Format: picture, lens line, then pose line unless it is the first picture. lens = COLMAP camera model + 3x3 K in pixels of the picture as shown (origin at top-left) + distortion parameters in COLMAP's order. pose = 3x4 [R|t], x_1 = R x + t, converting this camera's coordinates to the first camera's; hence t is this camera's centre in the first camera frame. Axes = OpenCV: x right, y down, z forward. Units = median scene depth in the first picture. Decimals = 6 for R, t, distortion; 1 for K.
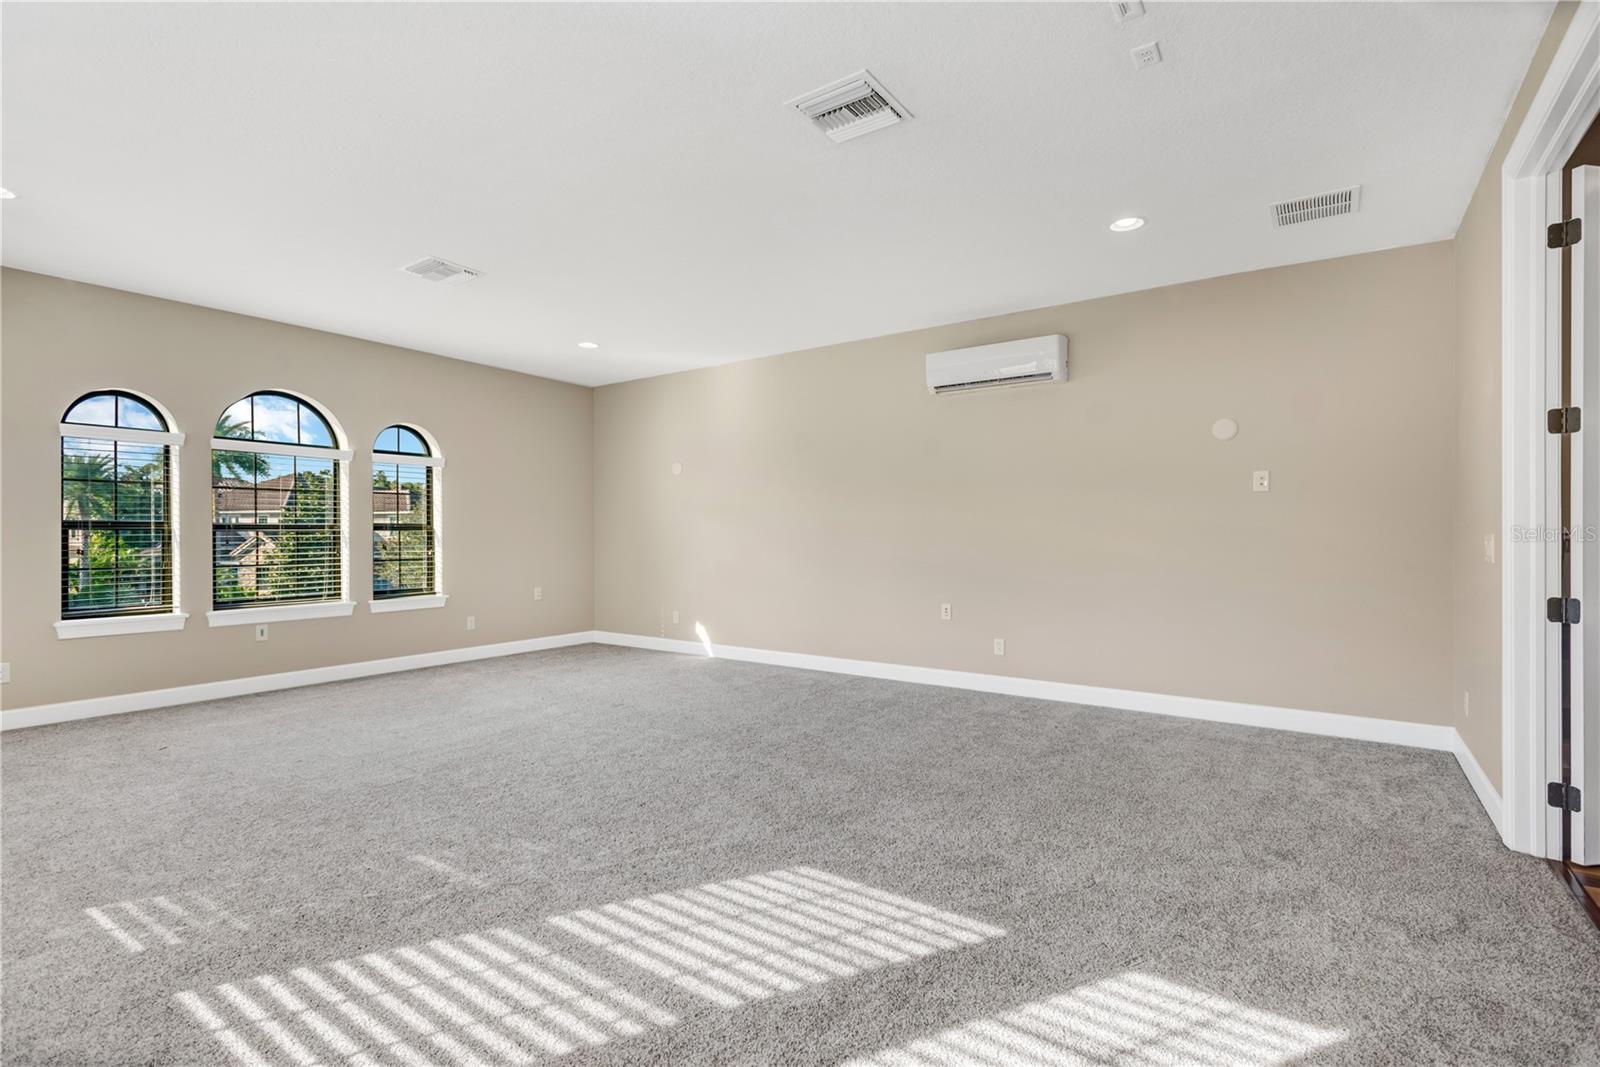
lens RADIAL K [[744.9, 0, 803.1], [0, 744.9, 531.5], [0, 0, 1]] dist [0.019502, -0.008202]
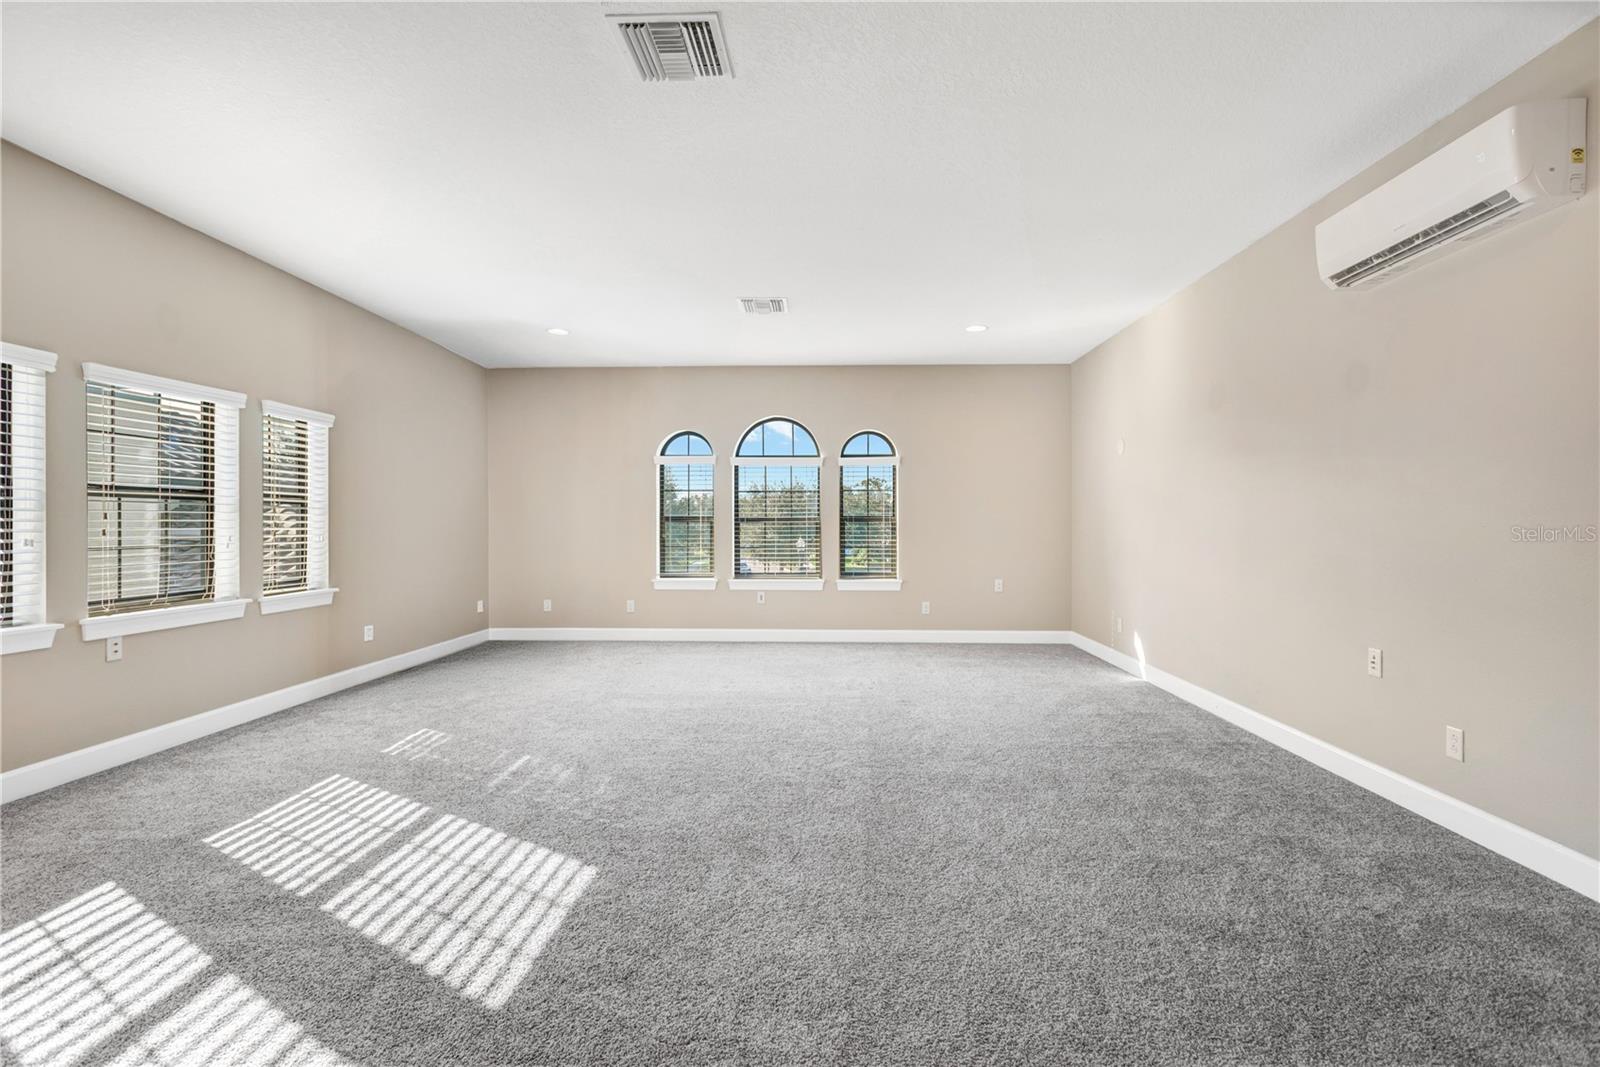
lens RADIAL K [[744.9, 0, 803.1], [0, 744.9, 531.5], [0, 0, 1]] dist [0.019502, -0.008202]
pose [[0.546805, 0.009443, -0.837207, 0.523632], [-0.001746, 0.999947, 0.010138, 0.002620], [0.837258, -0.004081, 0.546792, 0.382912]]
